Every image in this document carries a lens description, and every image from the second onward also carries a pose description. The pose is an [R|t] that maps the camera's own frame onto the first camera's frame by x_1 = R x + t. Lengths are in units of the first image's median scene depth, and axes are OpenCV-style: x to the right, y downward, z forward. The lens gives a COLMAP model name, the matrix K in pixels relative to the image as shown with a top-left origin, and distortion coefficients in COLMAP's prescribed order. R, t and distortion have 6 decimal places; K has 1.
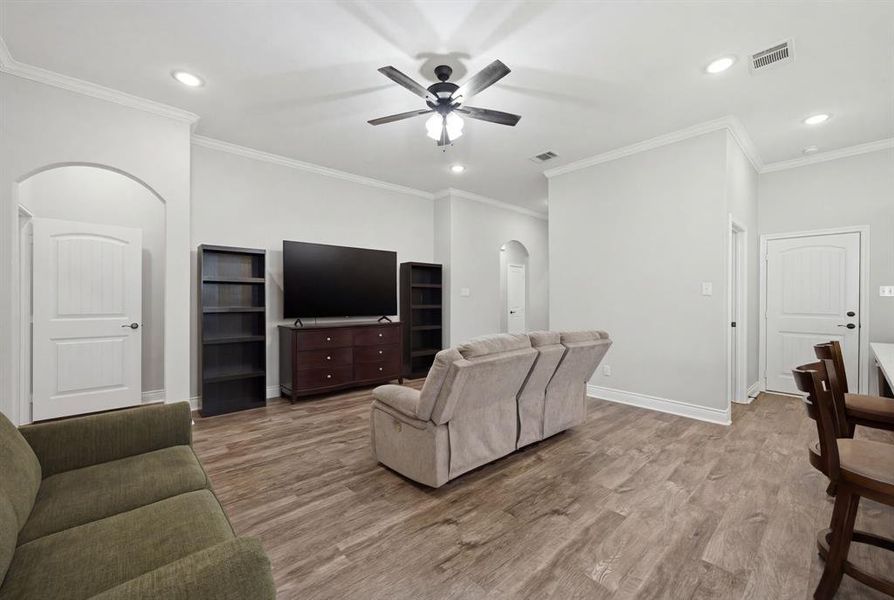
lens RADIAL K [[357.0, 0, 452.6], [0, 357.0, 300.7], [0, 0, 1]] dist [-0.005324, 0.001850]
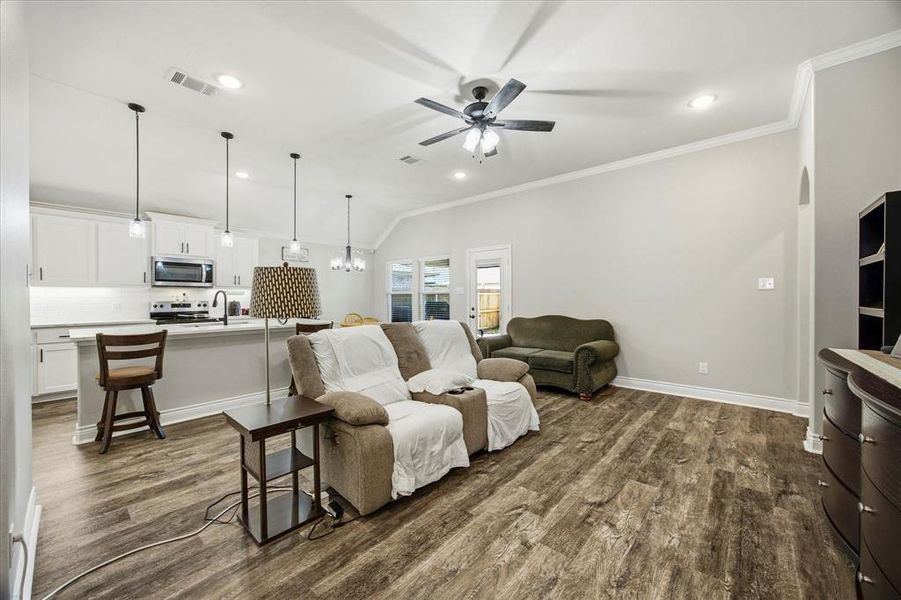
lens RADIAL K [[341.6, 0, 453.4], [0, 341.6, 300.8], [0, 0, 1]] dist [-0.013349, 0.003393]
pose [[-0.993060, 0.002199, -0.117586, 0.167310], [0.000965, 0.999944, 0.010555, 0.001328], [0.117603, 0.010368, -0.993007, 1.855575]]
